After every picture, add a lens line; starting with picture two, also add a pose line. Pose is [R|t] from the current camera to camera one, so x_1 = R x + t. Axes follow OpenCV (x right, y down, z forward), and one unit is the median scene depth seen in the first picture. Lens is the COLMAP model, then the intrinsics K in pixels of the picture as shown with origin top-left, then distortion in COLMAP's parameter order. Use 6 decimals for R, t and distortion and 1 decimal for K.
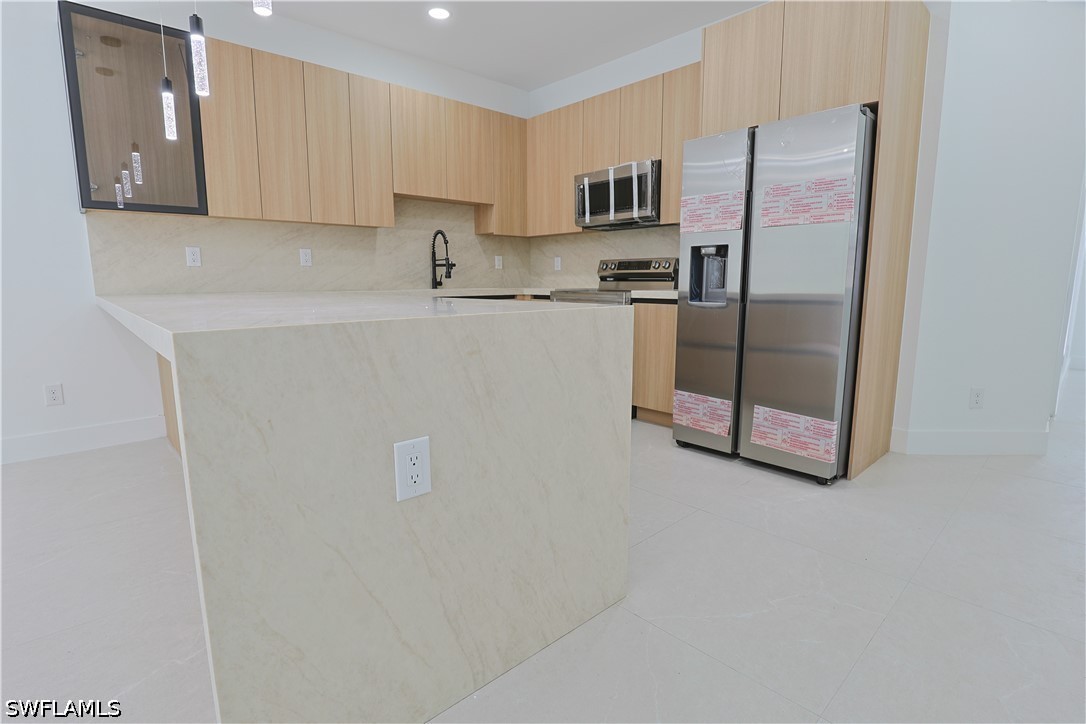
lens RADIAL K [[524.8, 0, 547.4], [0, 524.8, 360.5], [0, 0, 1]] dist [-0.037546, 0.006917]
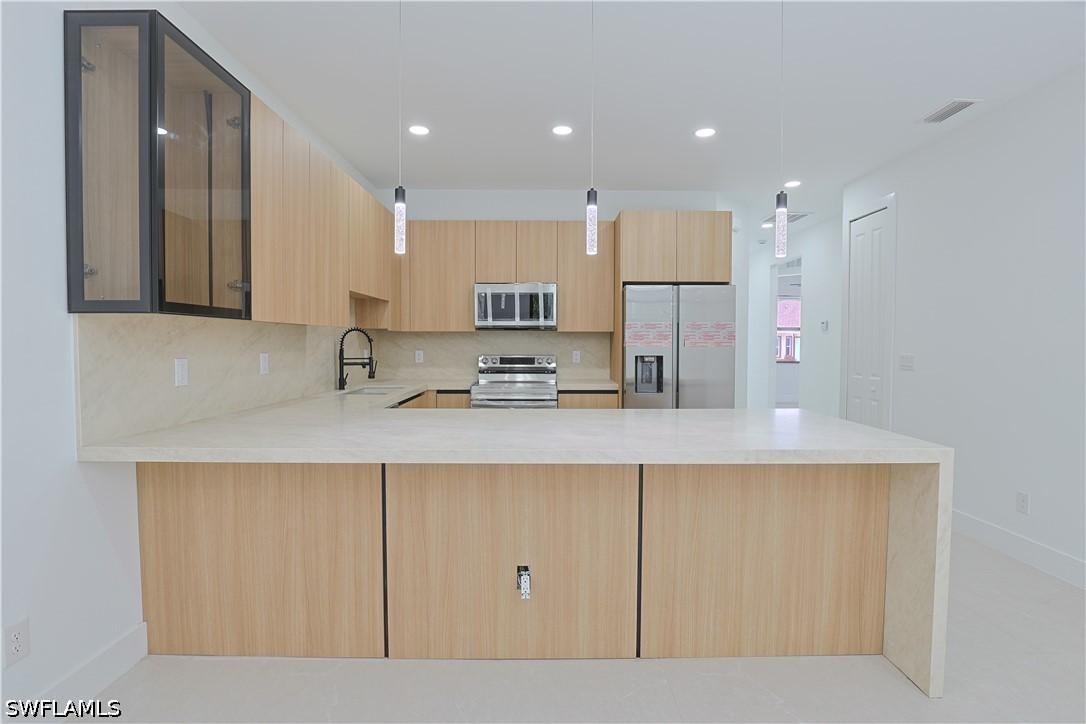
lens RADIAL K [[524.8, 0, 549.3], [0, 524.8, 361.7], [0, 0, 1]] dist [-0.037546, 0.006917]
pose [[0.671710, -0.025135, 0.740388, -0.745509], [0.109584, 0.991801, -0.065750, -0.099630], [-0.732664, 0.125299, 0.668957, 0.146797]]
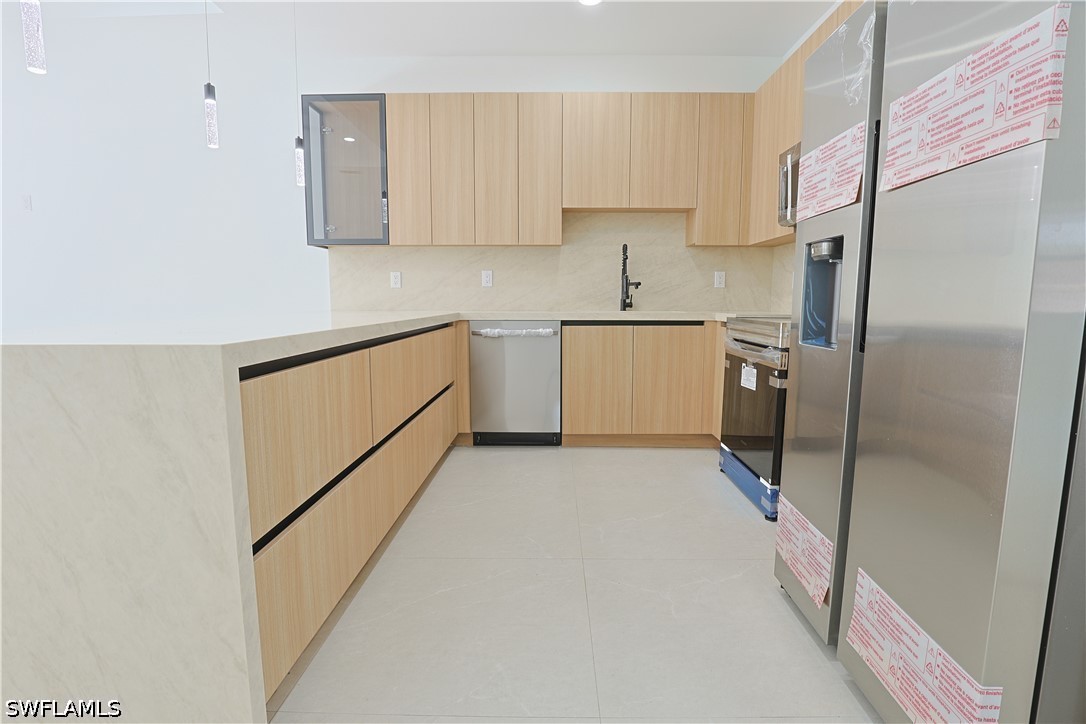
lens RADIAL K [[524.8, 0, 547.0], [0, 524.8, 360.1], [0, 0, 1]] dist [-0.037546, 0.006917]
pose [[0.722897, 0.082053, -0.686067, 0.353532], [-0.107865, 0.994152, 0.005244, -0.052402], [0.682484, 0.070212, 0.727520, 0.319916]]
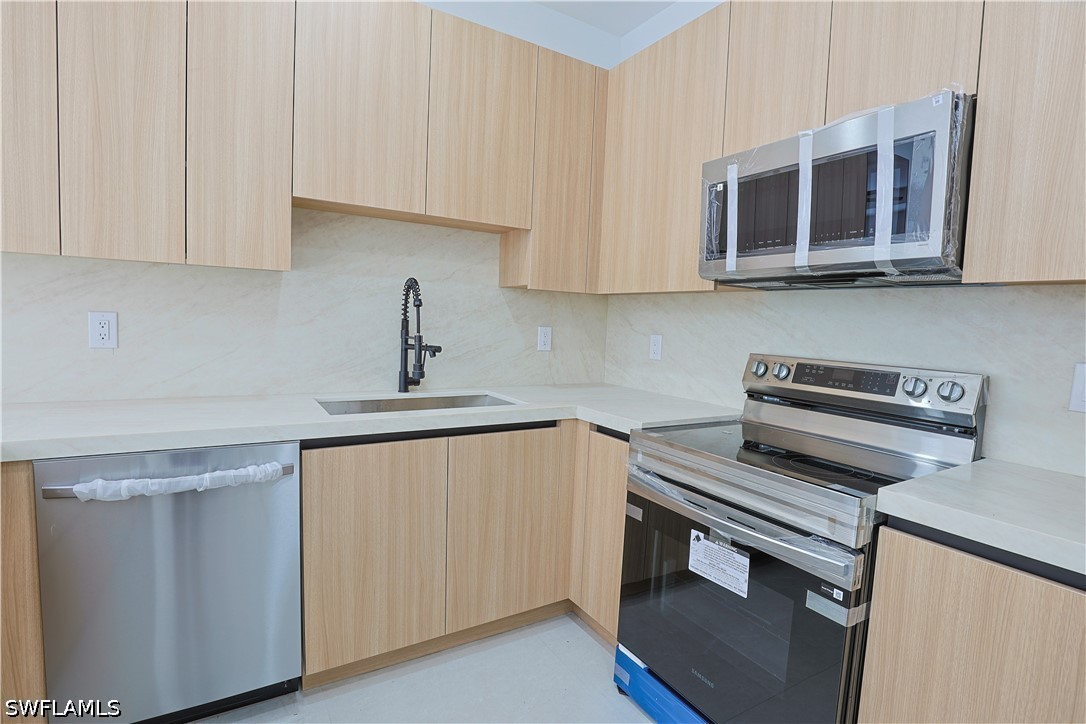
lens RADIAL K [[524.8, 0, 548.1], [0, 524.8, 363.0], [0, 0, 1]] dist [-0.037546, 0.006917]
pose [[0.980518, 0.057681, -0.187767, 0.017543], [-0.071668, 0.995069, -0.068570, -0.162514], [0.182886, 0.080691, 0.979817, 0.612404]]
